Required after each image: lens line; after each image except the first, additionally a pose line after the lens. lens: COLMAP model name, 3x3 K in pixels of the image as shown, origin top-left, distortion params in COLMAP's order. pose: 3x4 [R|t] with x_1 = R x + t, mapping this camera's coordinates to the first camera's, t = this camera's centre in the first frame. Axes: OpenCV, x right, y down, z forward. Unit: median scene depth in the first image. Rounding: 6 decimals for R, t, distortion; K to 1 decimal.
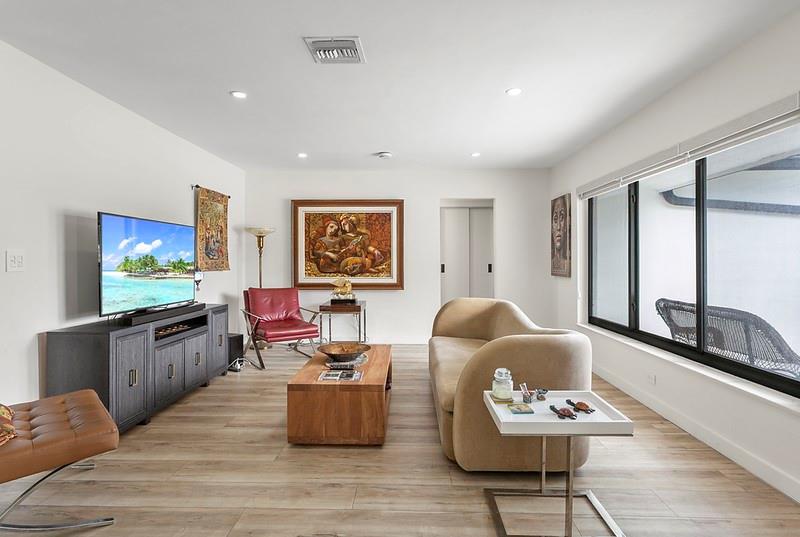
lens RADIAL K [[416.9, 0, 398.4], [0, 416.9, 280.0], [0, 0, 1]] dist [0.000839, 0.000310]
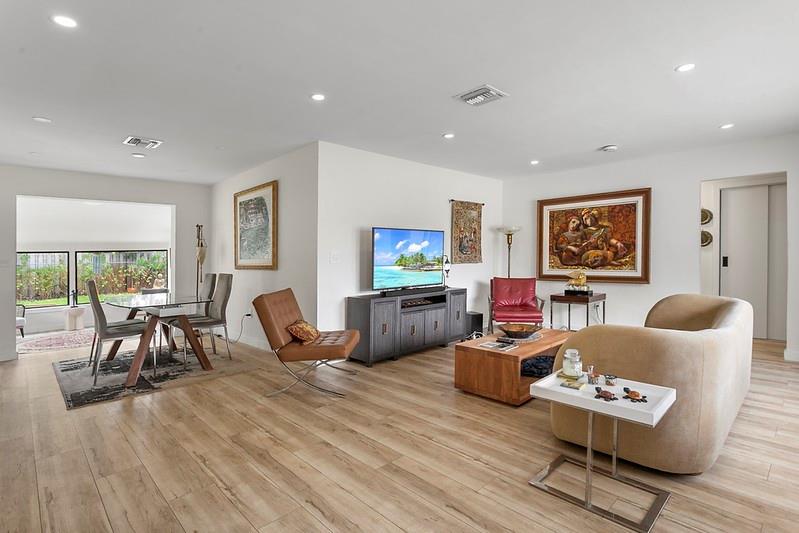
lens RADIAL K [[401.6, 0, 398.3], [0, 401.6, 277.9], [0, 0, 1]] dist [-0.014677, -0.000028]
pose [[0.711196, 0.028336, -0.702422, 0.256296], [-0.019175, 0.999597, 0.020911, 0.001583], [0.702732, -0.001403, 0.711453, -0.037122]]
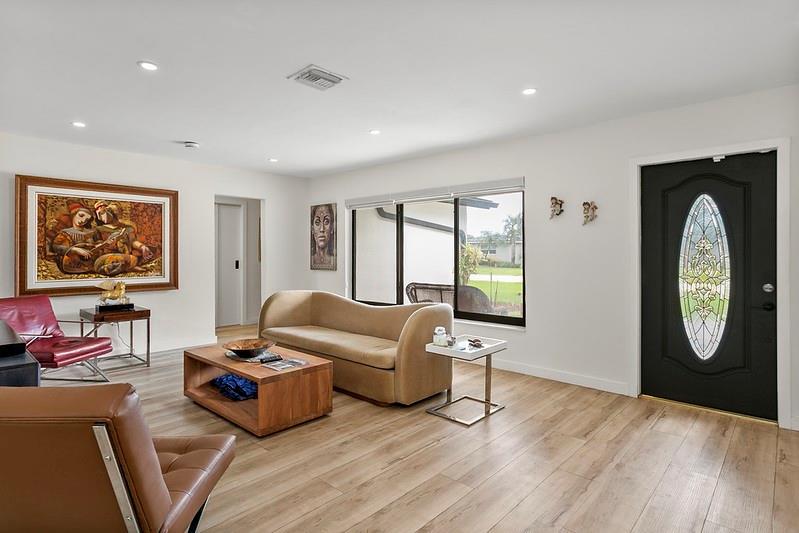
lens RADIAL K [[428.0, 0, 399.5], [0, 428.0, 266.5], [0, 0, 1]] dist [0.000125, -0.013994]
pose [[0.654681, -0.020304, 0.755632, -0.401310], [0.038243, 0.999249, -0.006284, -0.002837], [-0.754937, 0.033012, 0.654966, 0.020385]]
